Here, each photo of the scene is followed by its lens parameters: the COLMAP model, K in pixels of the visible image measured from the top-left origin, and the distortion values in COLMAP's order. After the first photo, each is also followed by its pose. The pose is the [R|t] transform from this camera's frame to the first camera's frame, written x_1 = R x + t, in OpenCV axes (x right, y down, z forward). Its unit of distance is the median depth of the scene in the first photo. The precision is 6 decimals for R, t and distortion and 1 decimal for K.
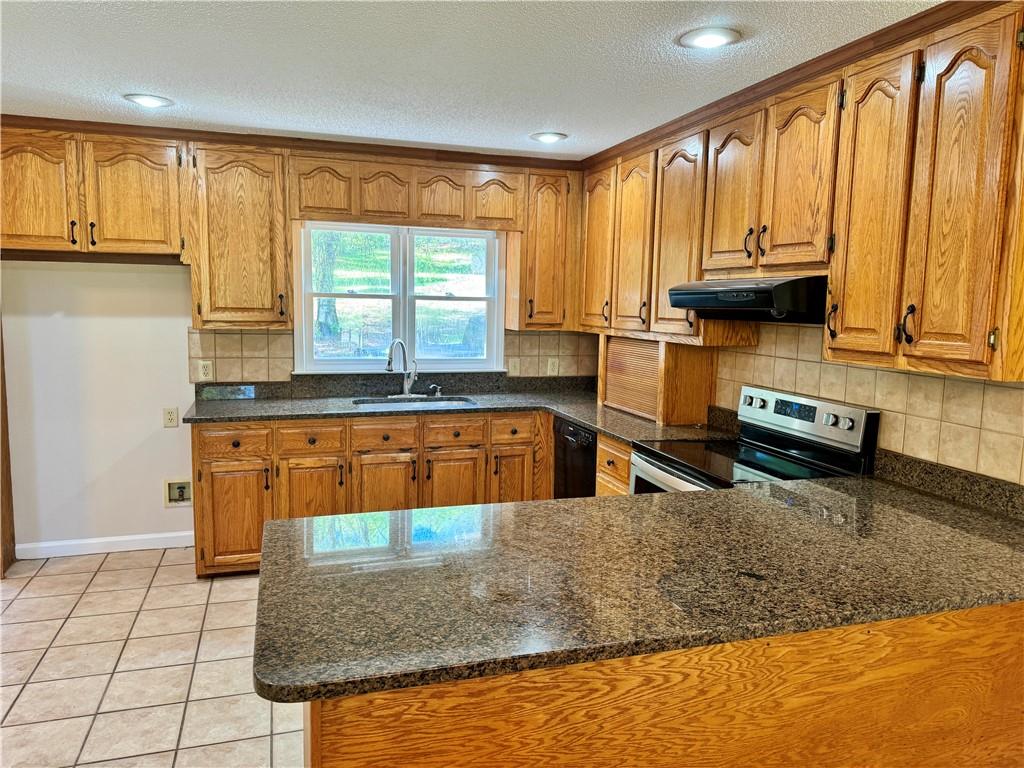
lens RADIAL K [[721.7, 0, 511.2], [0, 721.7, 378.9], [0, 0, 1]] dist [0.046407, -0.055571]
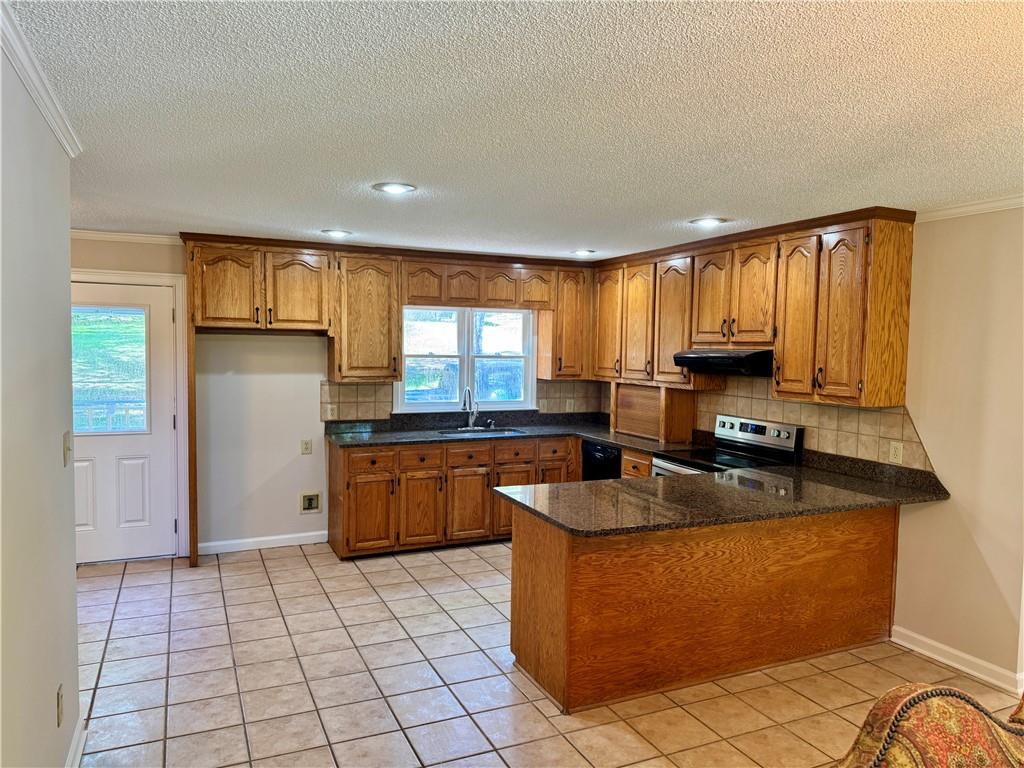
lens RADIAL K [[720.4, 0, 517.7], [0, 720.4, 387.6], [0, 0, 1]] dist [0.112416, -0.196355]
pose [[0.992709, -0.011942, 0.119943, -0.271993], [0.017687, 0.998741, -0.046948, 0.014848], [-0.119232, 0.048727, 0.991670, -0.465767]]
